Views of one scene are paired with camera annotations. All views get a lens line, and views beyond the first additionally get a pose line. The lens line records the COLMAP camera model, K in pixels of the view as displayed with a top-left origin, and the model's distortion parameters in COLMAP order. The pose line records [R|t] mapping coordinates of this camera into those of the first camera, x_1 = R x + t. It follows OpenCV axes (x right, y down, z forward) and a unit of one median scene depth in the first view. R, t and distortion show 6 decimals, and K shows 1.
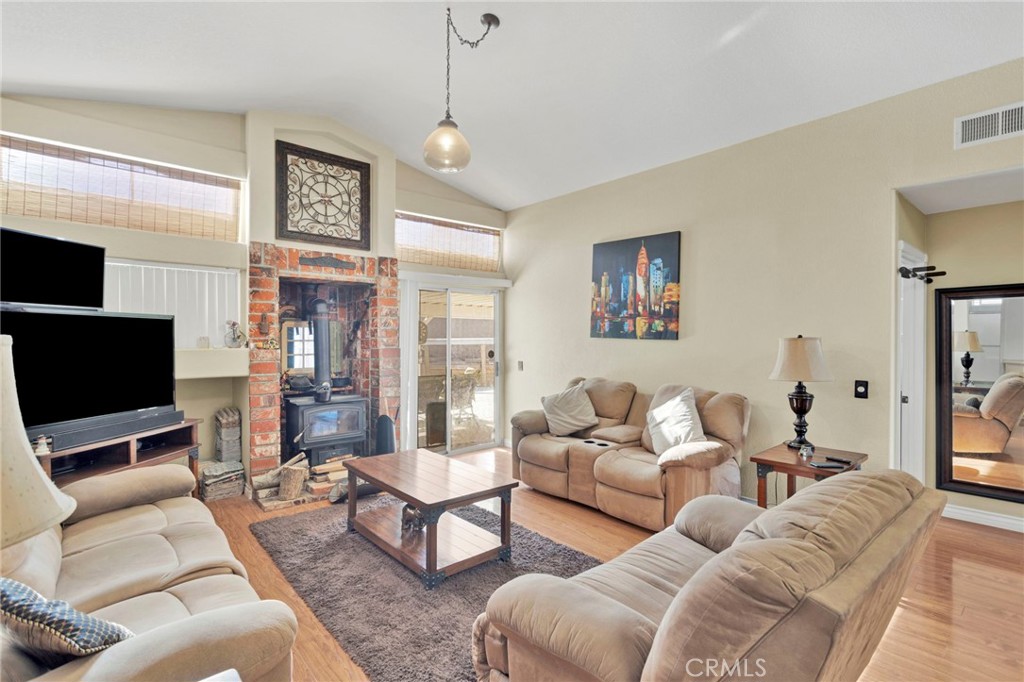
lens RADIAL K [[484.3, 0, 510.6], [0, 484.3, 345.8], [0, 0, 1]] dist [-0.007099, 0.006155]
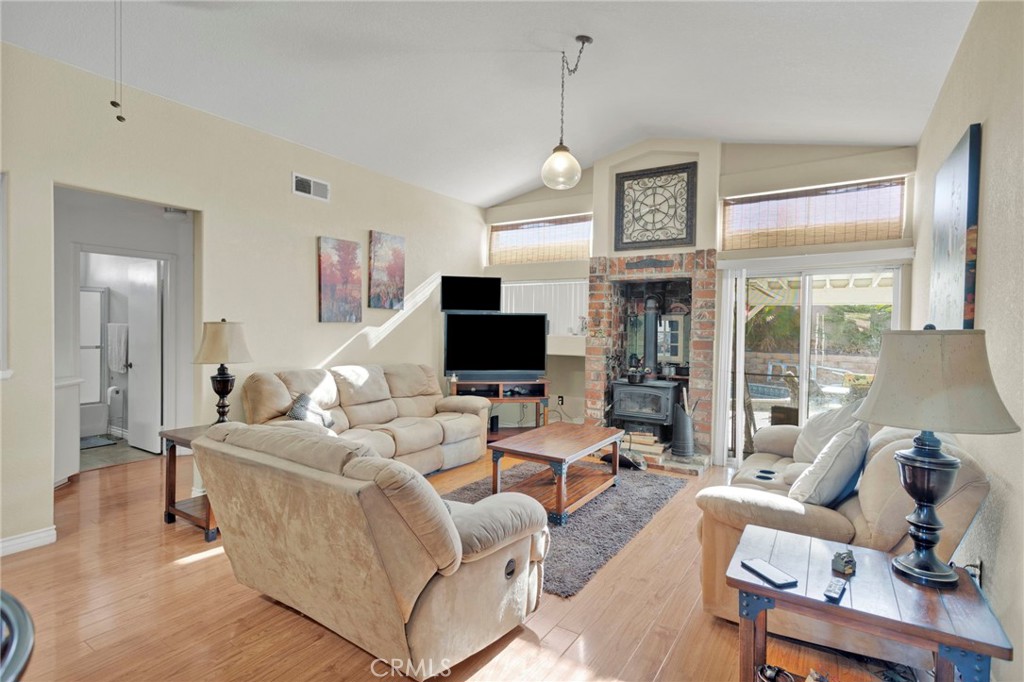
lens RADIAL K [[484.3, 0, 513.0], [0, 484.3, 342.3], [0, 0, 1]] dist [-0.007099, 0.006155]
pose [[0.278302, 0.032266, -0.959951, 0.663771], [-0.030508, 0.999228, 0.024741, -0.004596], [0.960009, 0.022401, 0.279072, 0.381661]]
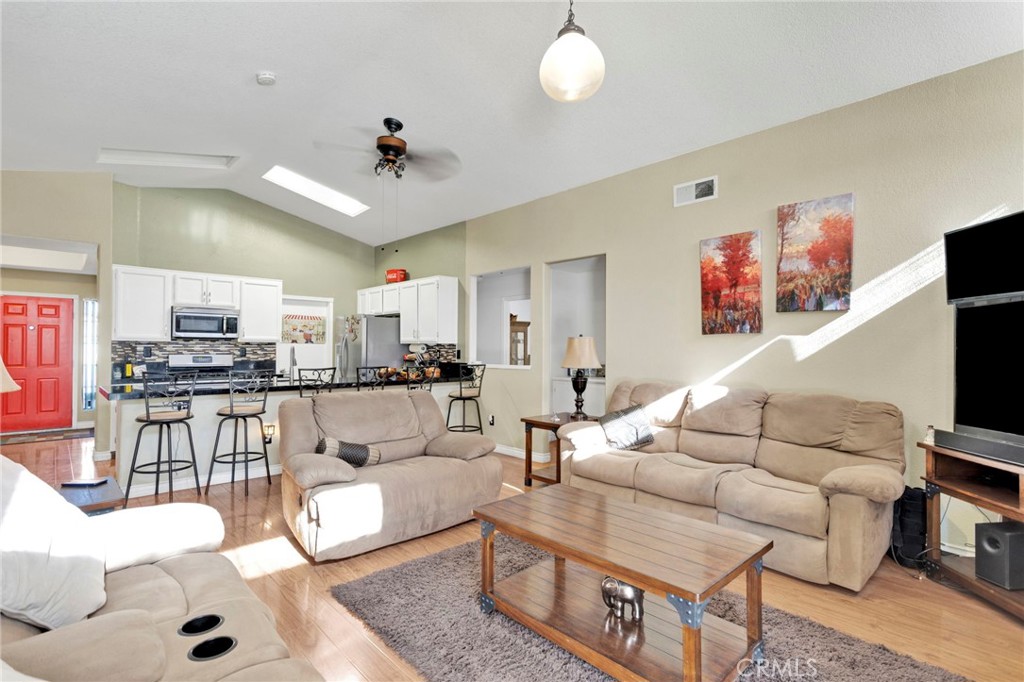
lens RADIAL K [[484.3, 0, 514.6], [0, 484.3, 341.4], [0, 0, 1]] dist [-0.007099, 0.006155]
pose [[-0.998369, -0.002042, -0.057054, 0.008993], [-0.002259, 0.999990, 0.003747, 0.000998], [0.057046, 0.003870, -0.998364, 1.145224]]
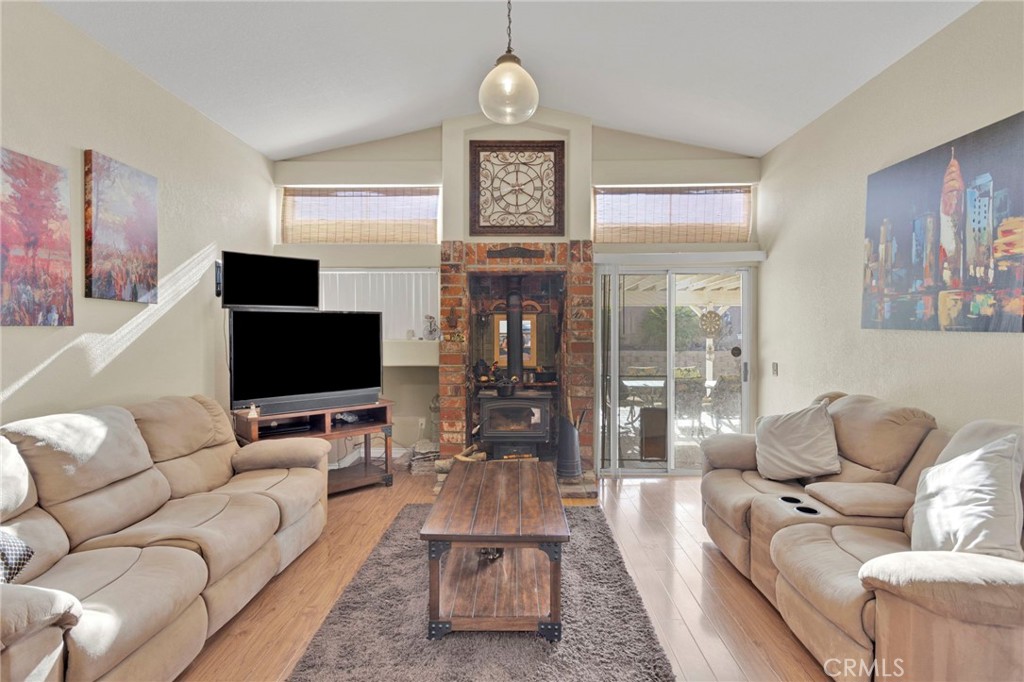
lens RADIAL K [[484.3, 0, 517.5], [0, 484.3, 338.2], [0, 0, 1]] dist [-0.007099, 0.006155]
pose [[0.743137, 0.007250, -0.669100, 0.285319], [-0.008495, 0.999963, 0.001400, -0.002728], [0.669086, 0.004644, 0.743171, 0.288579]]
